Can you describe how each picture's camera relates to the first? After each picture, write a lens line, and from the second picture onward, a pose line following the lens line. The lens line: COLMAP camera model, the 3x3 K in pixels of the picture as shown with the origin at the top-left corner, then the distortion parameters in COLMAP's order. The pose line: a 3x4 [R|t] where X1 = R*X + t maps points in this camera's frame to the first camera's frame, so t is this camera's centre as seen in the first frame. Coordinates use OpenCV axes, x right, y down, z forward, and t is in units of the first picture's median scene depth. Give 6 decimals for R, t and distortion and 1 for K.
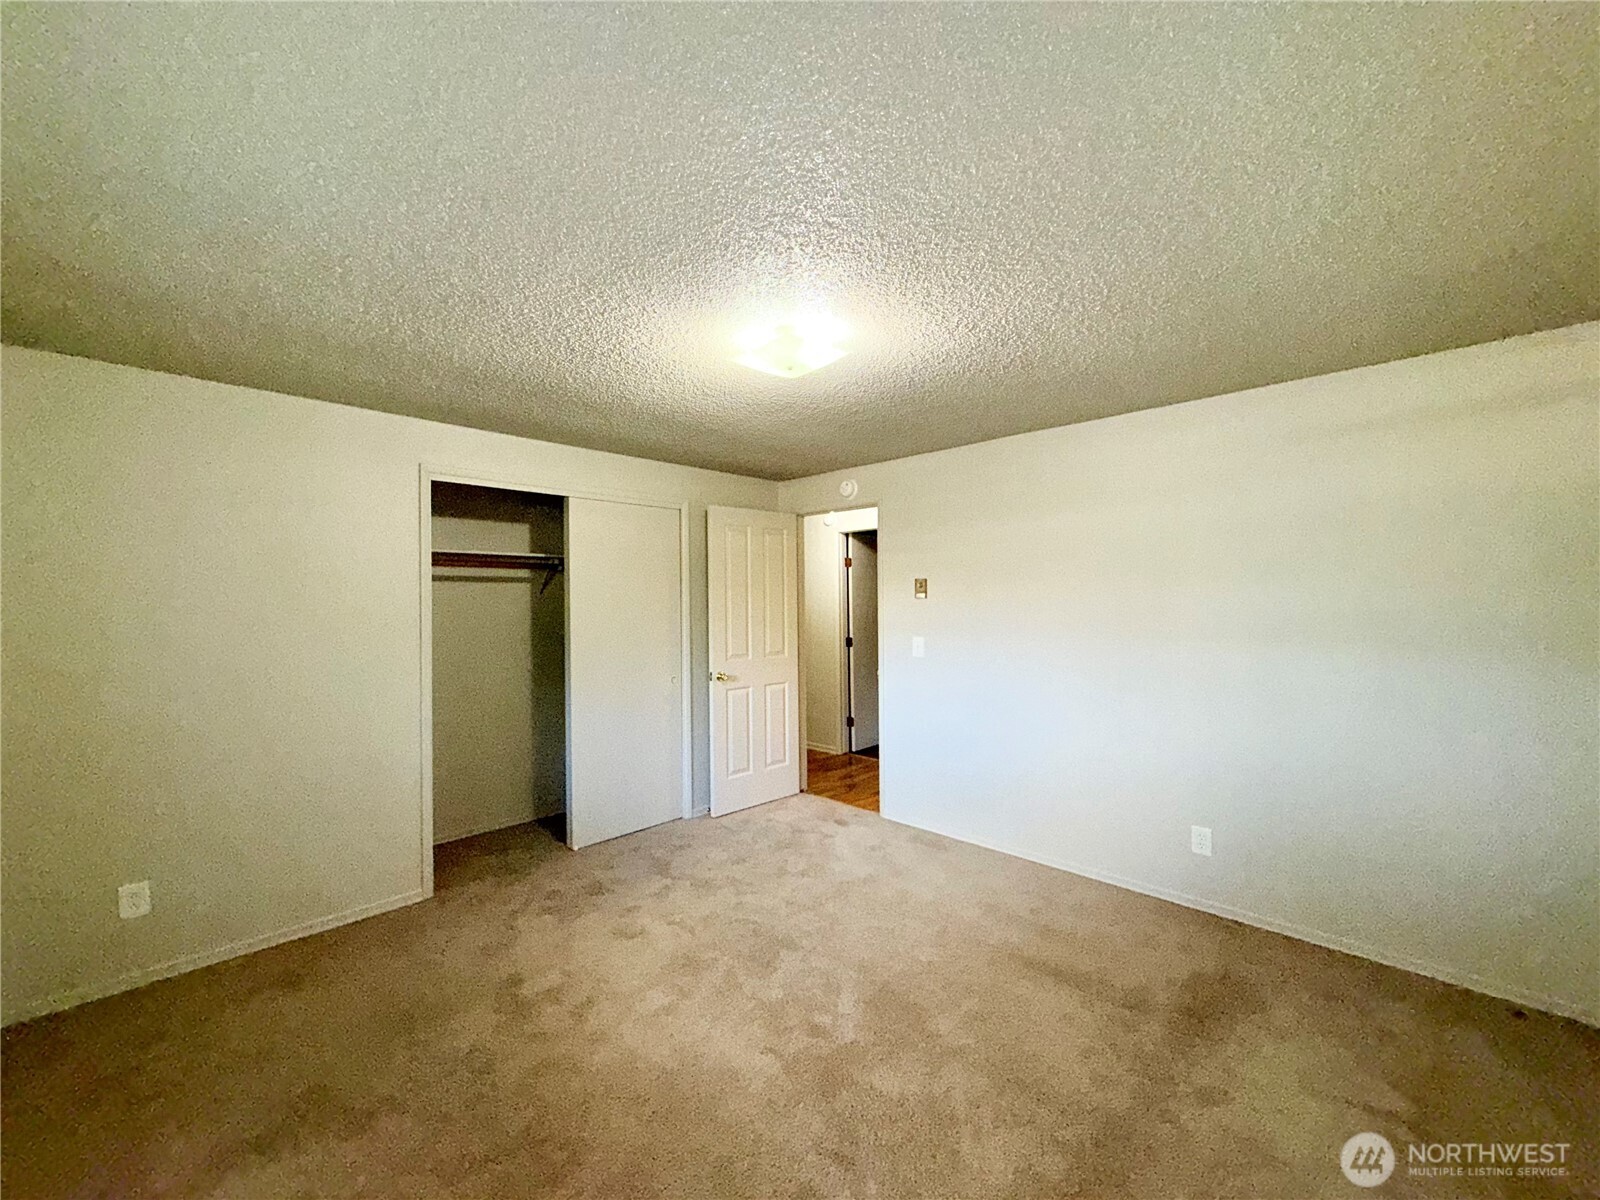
lens RADIAL K [[636.1, 0, 797.4], [0, 636.1, 605.6], [0, 0, 1]] dist [-0.002735, -0.000182]
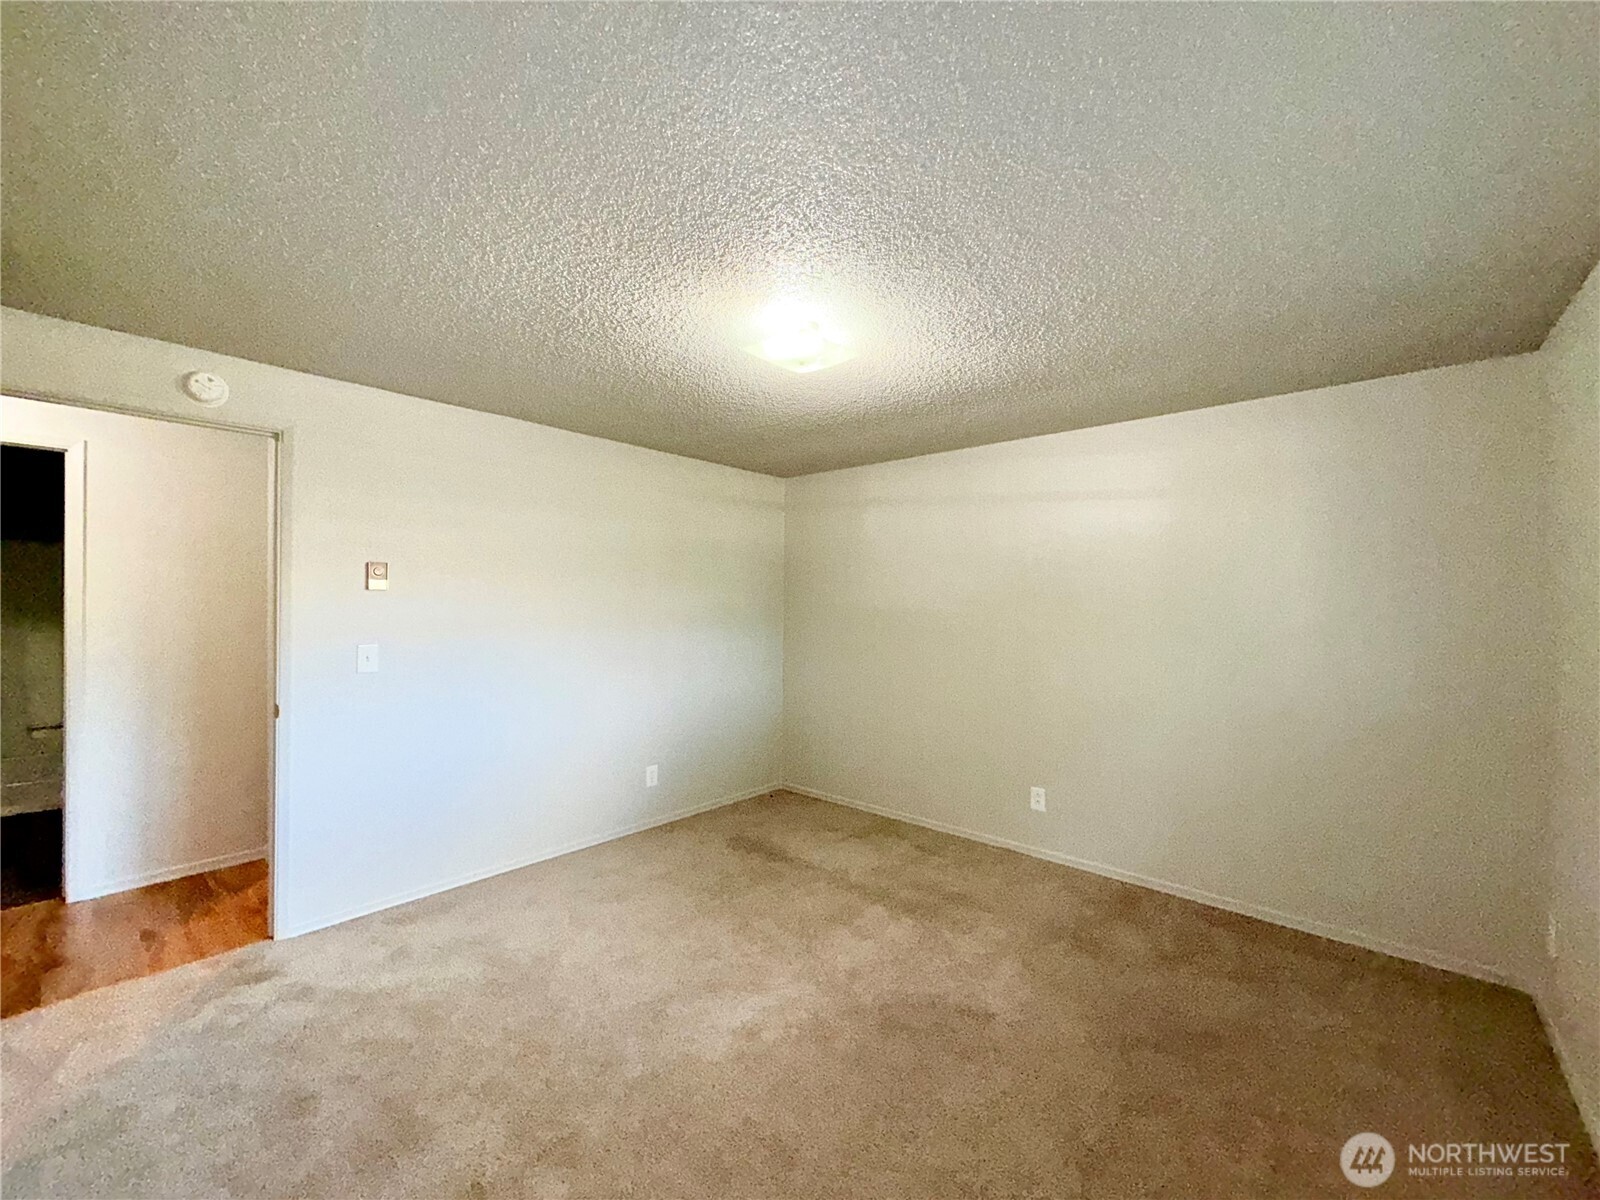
lens RADIAL K [[636.1, 0, 798.1], [0, 636.1, 600.5], [0, 0, 1]] dist [-0.002735, -0.000182]
pose [[-0.056498, 0.010778, 0.998345, -0.643797], [-0.004193, 0.999930, -0.011033, 0.008686], [-0.998394, -0.004809, -0.056449, 0.668212]]
